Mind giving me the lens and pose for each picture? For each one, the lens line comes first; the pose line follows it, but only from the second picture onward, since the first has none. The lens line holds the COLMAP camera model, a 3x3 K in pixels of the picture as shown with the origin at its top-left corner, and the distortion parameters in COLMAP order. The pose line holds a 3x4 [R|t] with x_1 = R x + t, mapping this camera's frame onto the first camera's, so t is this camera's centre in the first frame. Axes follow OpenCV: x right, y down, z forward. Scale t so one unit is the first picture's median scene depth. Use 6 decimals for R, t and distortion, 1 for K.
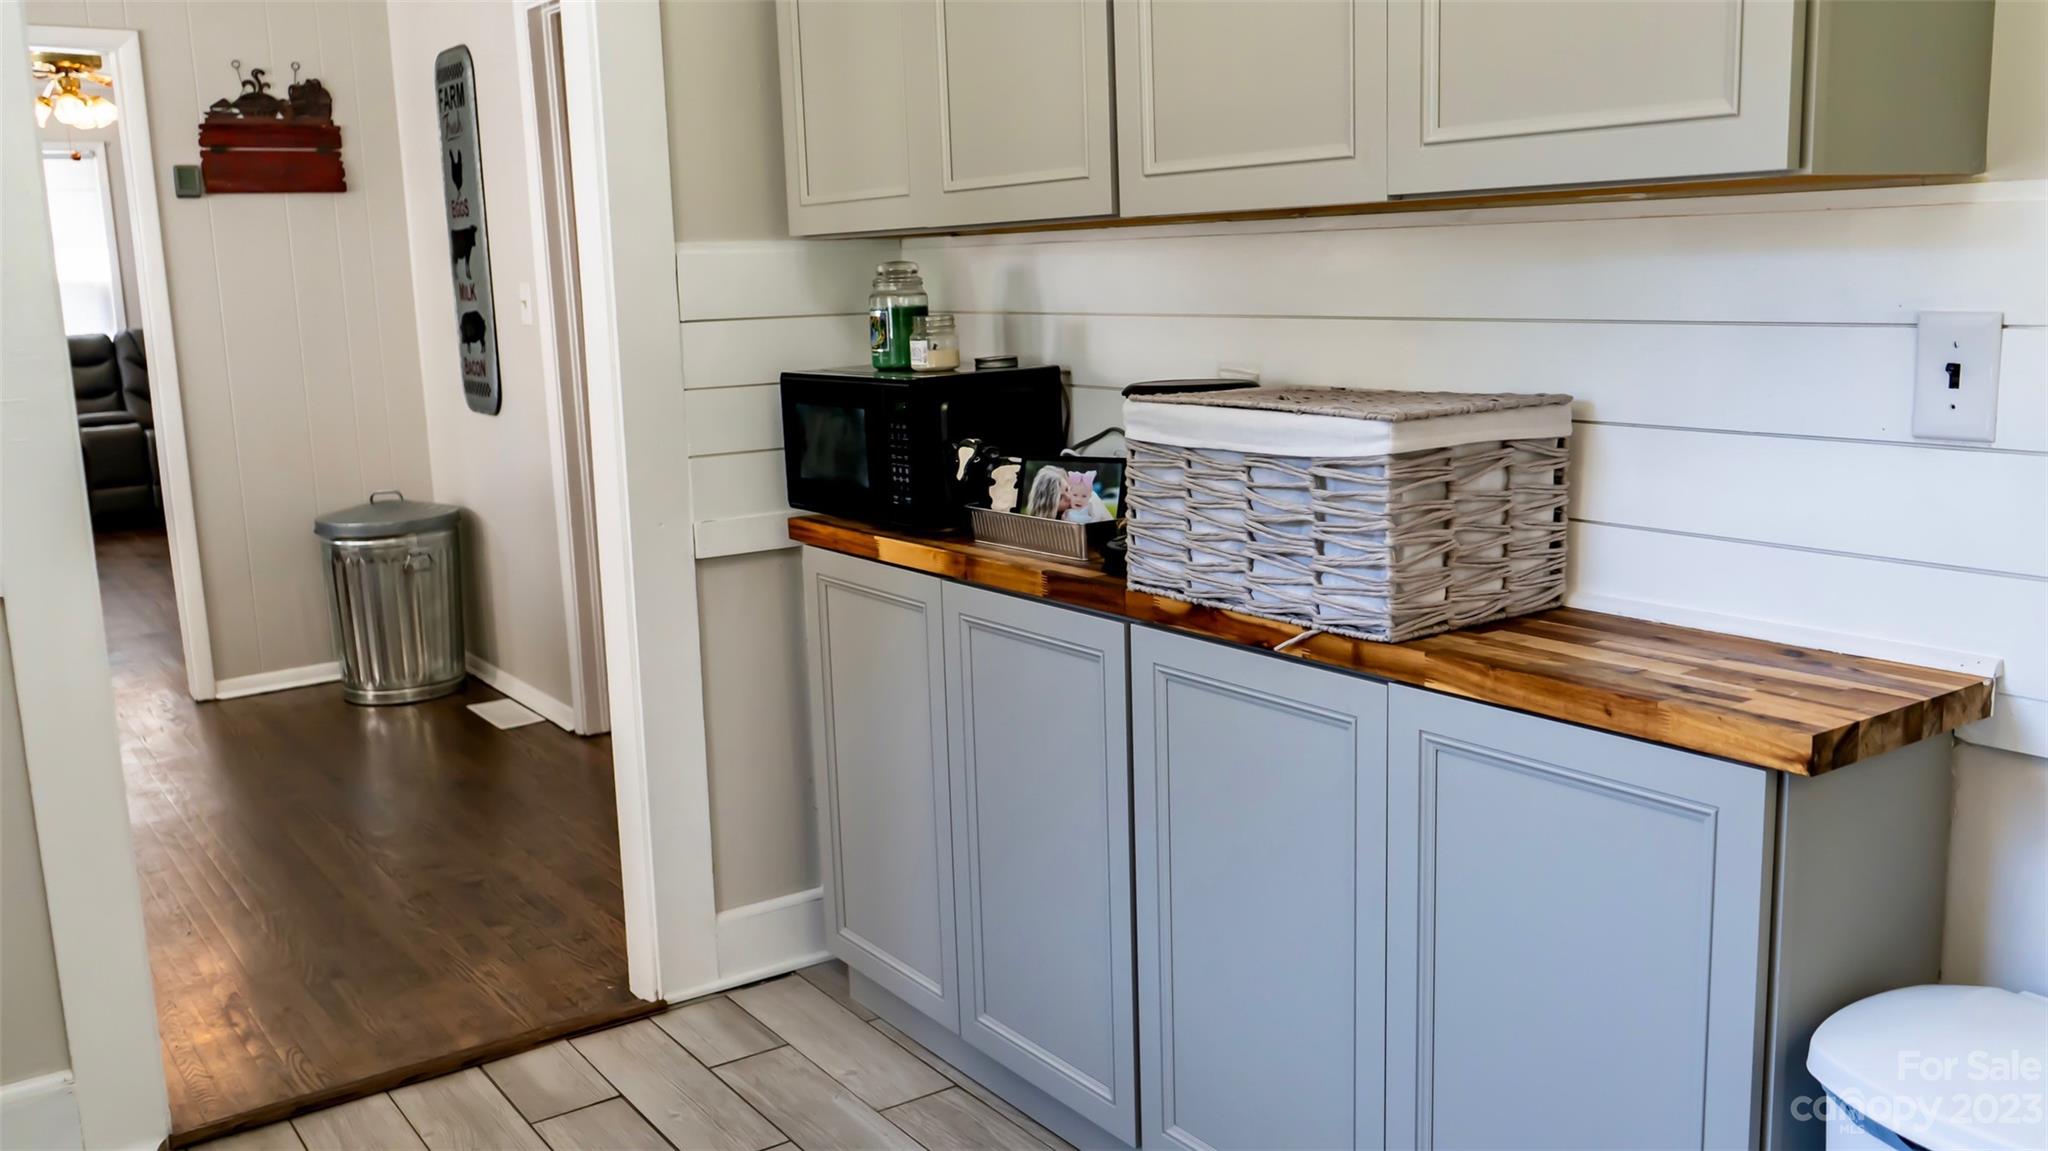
lens RADIAL K [[1656.1, 0, 1024.0], [0, 1656.1, 575.5], [0, 0, 1]] dist [-0.004557, -0.009228]
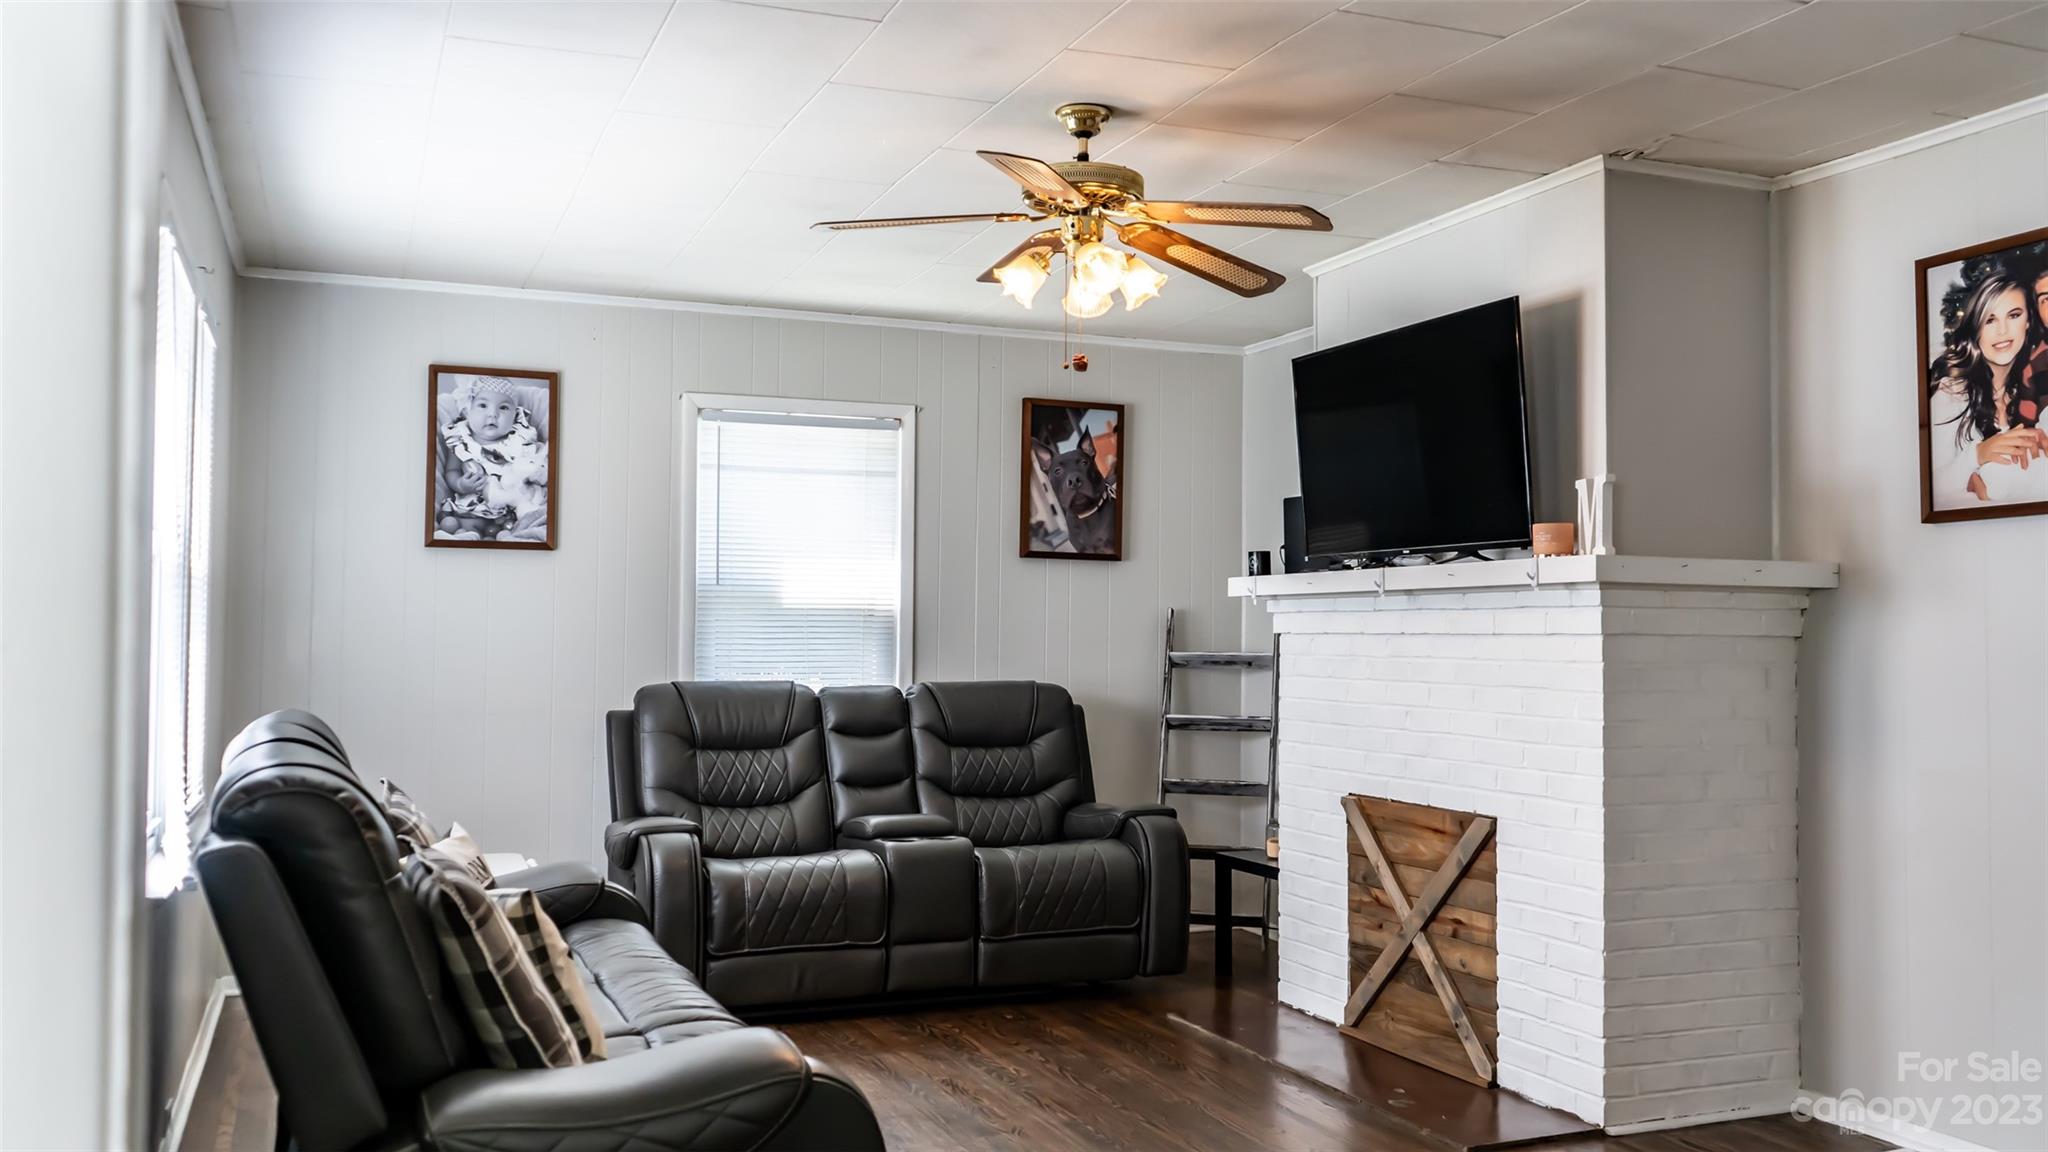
lens RADIAL K [[1690.1, 0, 1038.5], [0, 1690.1, 577.0], [0, 0, 1]] dist [0.008752, 0.009078]
pose [[0.972667, 0.028898, -0.230401, -0.642855], [-0.079283, 0.973929, -0.212550, -0.096222], [0.218252, 0.225007, 0.949599, 0.688706]]
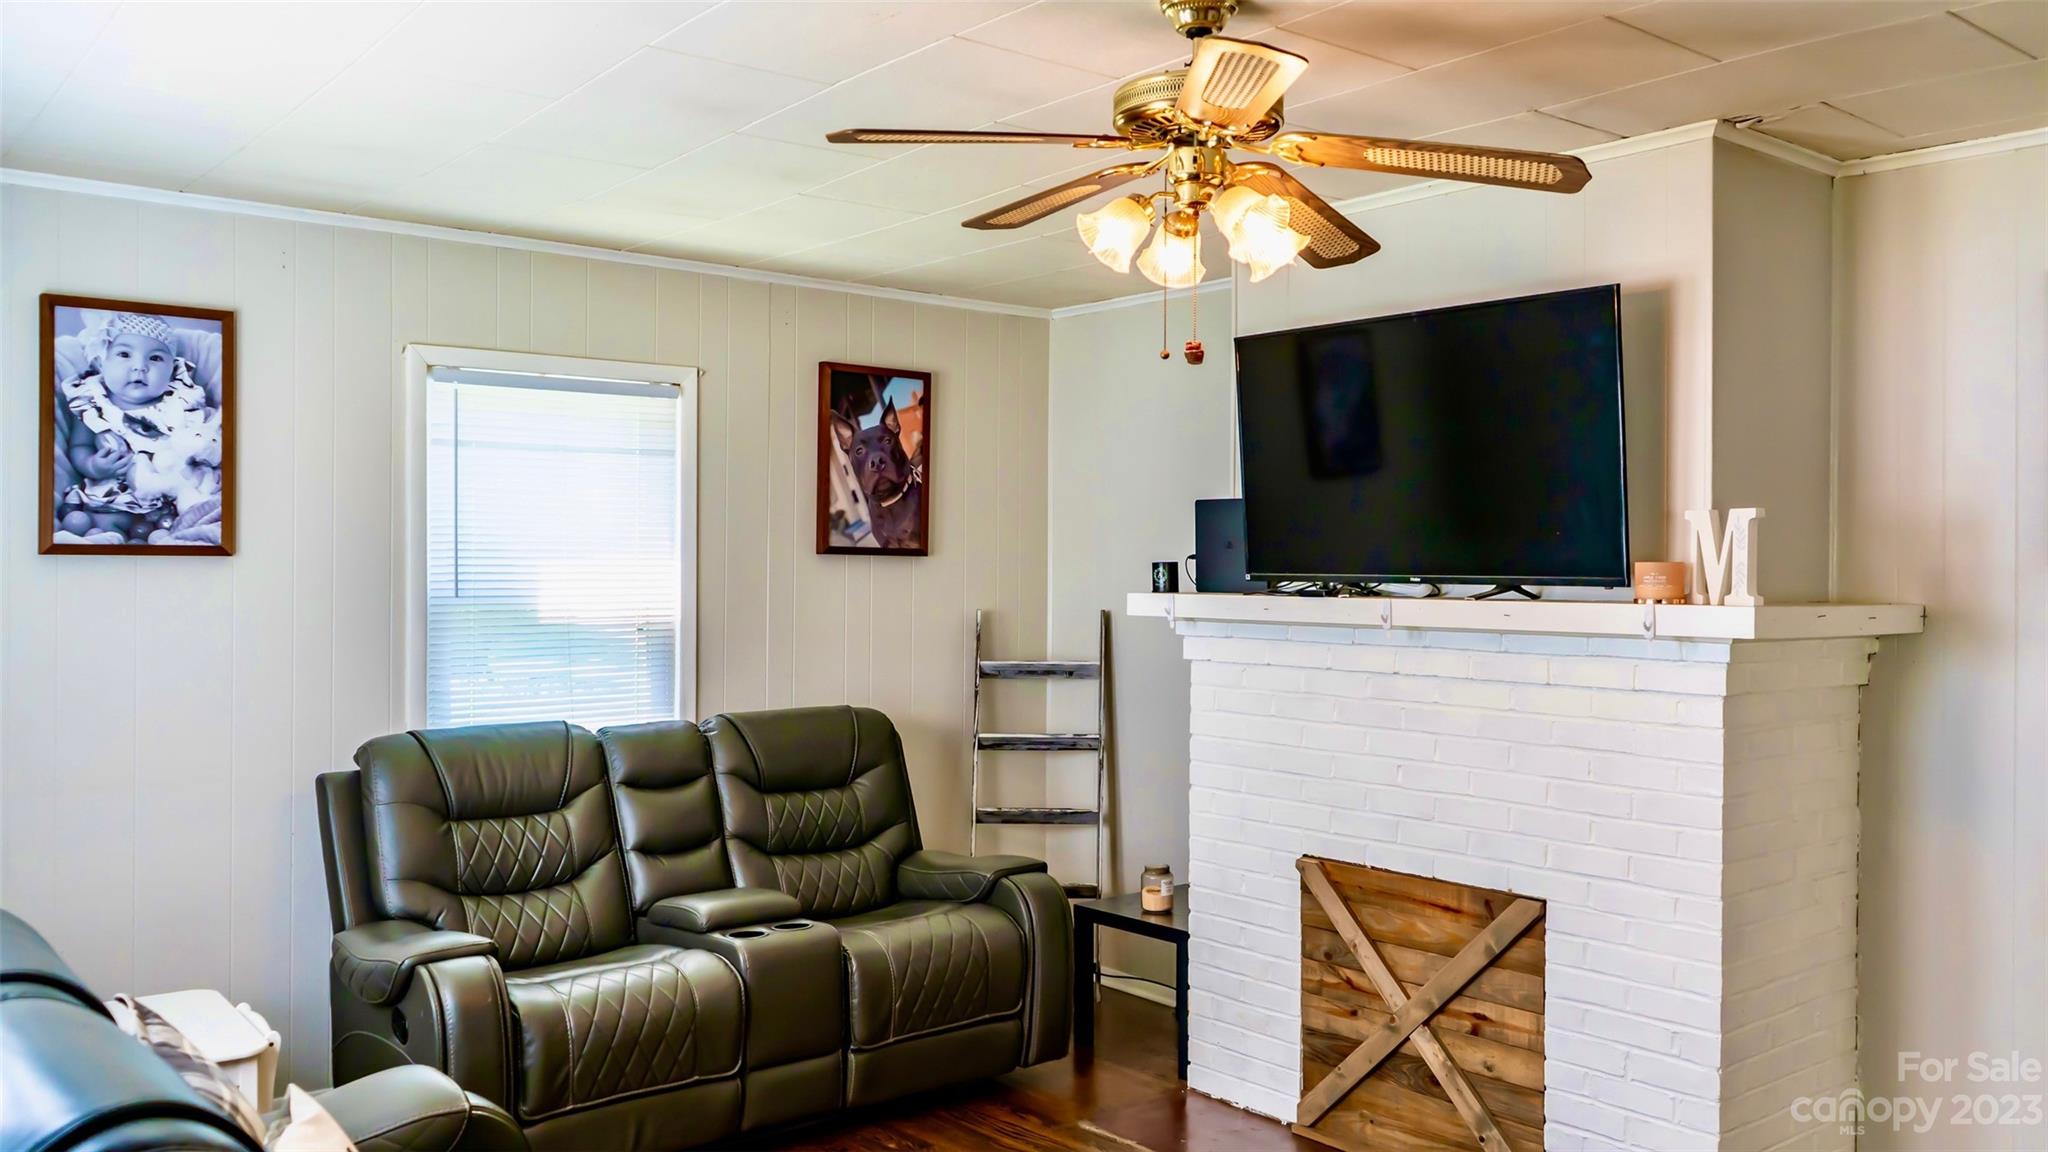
lens RADIAL K [[1613.1, 0, 1024.0], [0, 1613.1, 576.0], [0, 0, 1]] dist [-0.000057, -0.000803]
pose [[0.997506, 0.034263, 0.061713, -0.888166], [-0.022303, 0.982488, -0.184985, -0.183869], [-0.066971, 0.183147, 0.980802, 0.896049]]
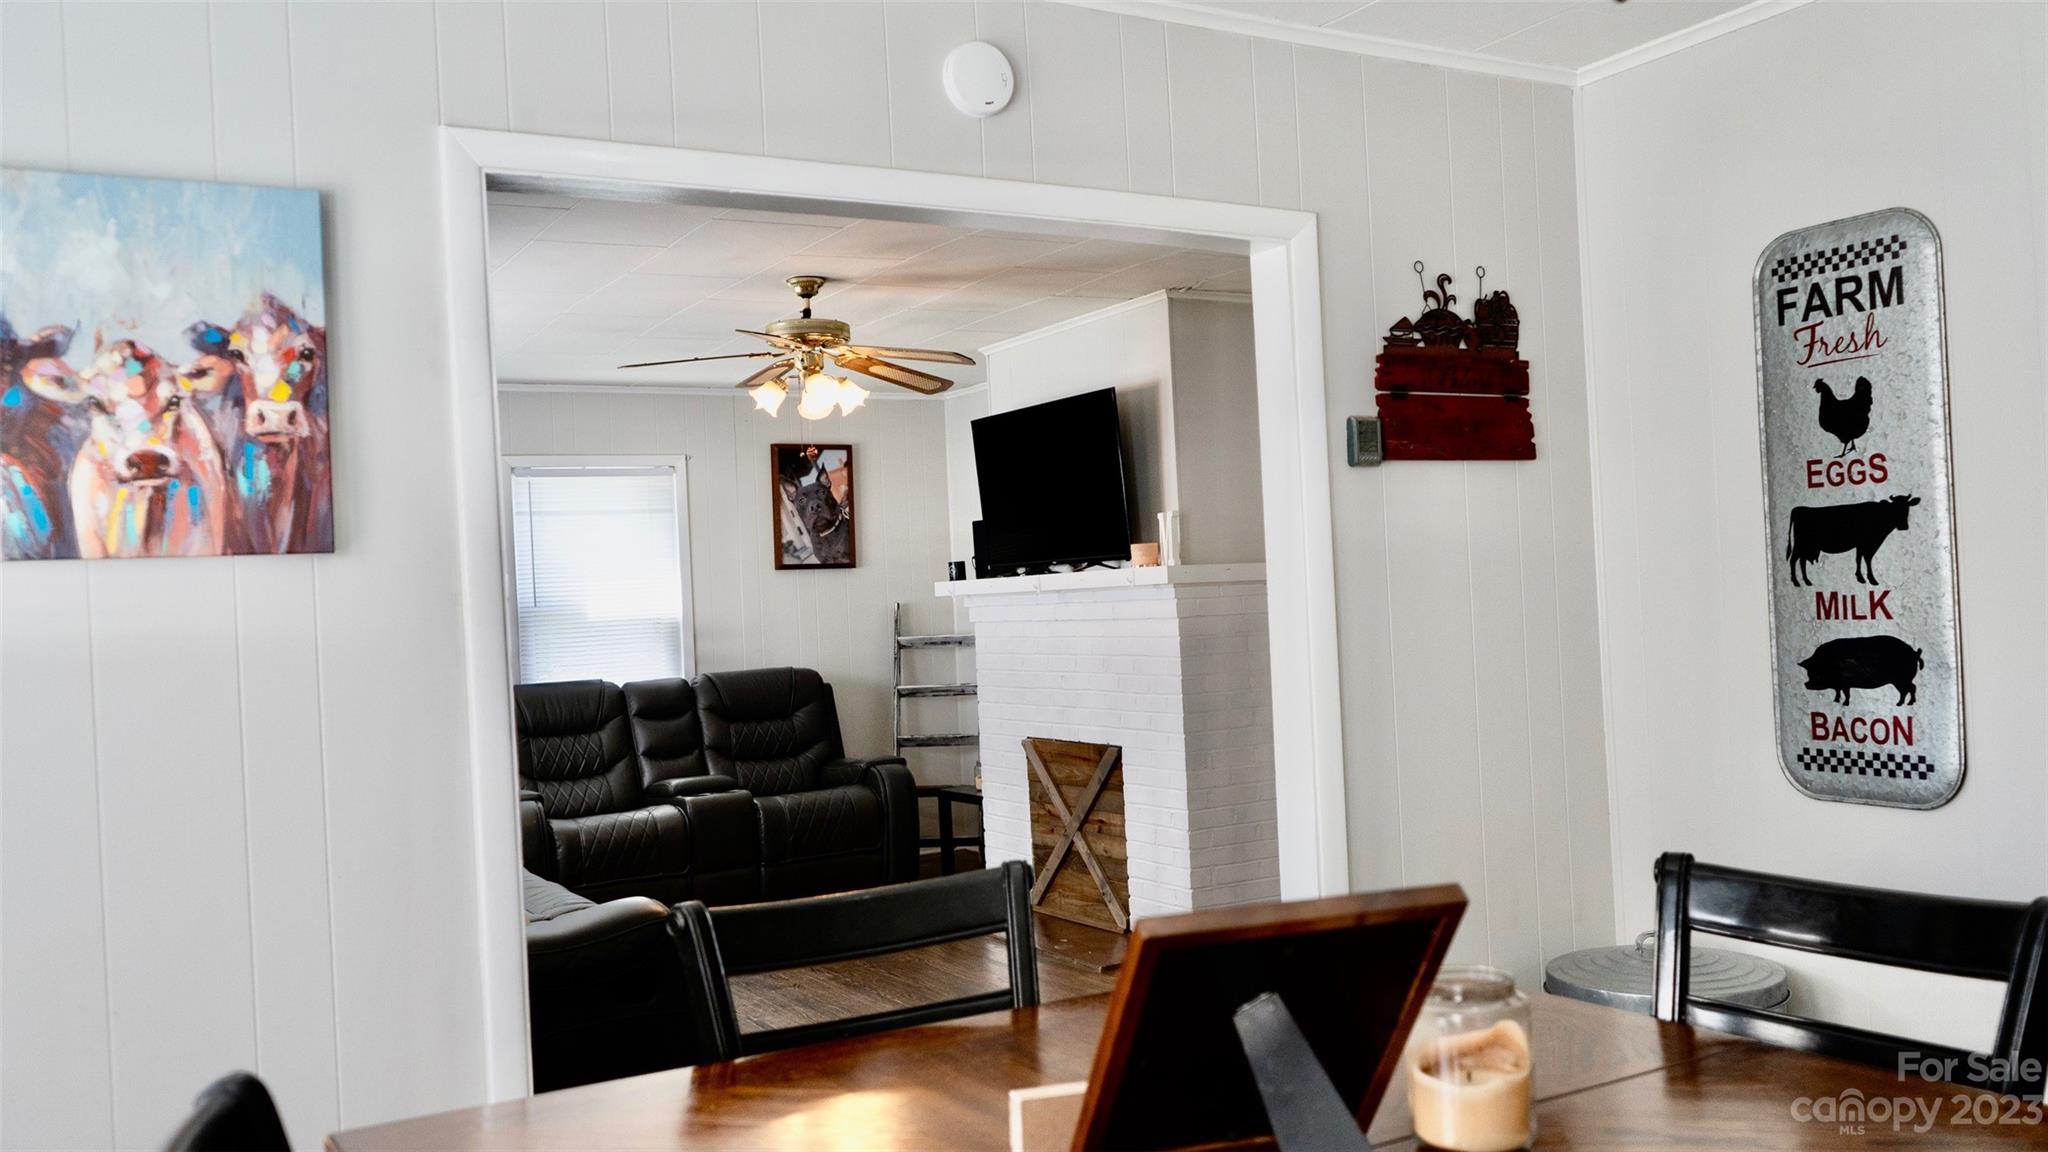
lens RADIAL K [[1649.7, 0, 1018.5], [0, 1649.7, 579.1], [0, 0, 1]] dist [0.003936, 0.002070]
pose [[0.995297, -0.018532, -0.095082, -0.567559], [-0.000578, 0.980377, -0.197130, -0.059981], [0.096870, 0.196258, 0.975756, 0.370107]]
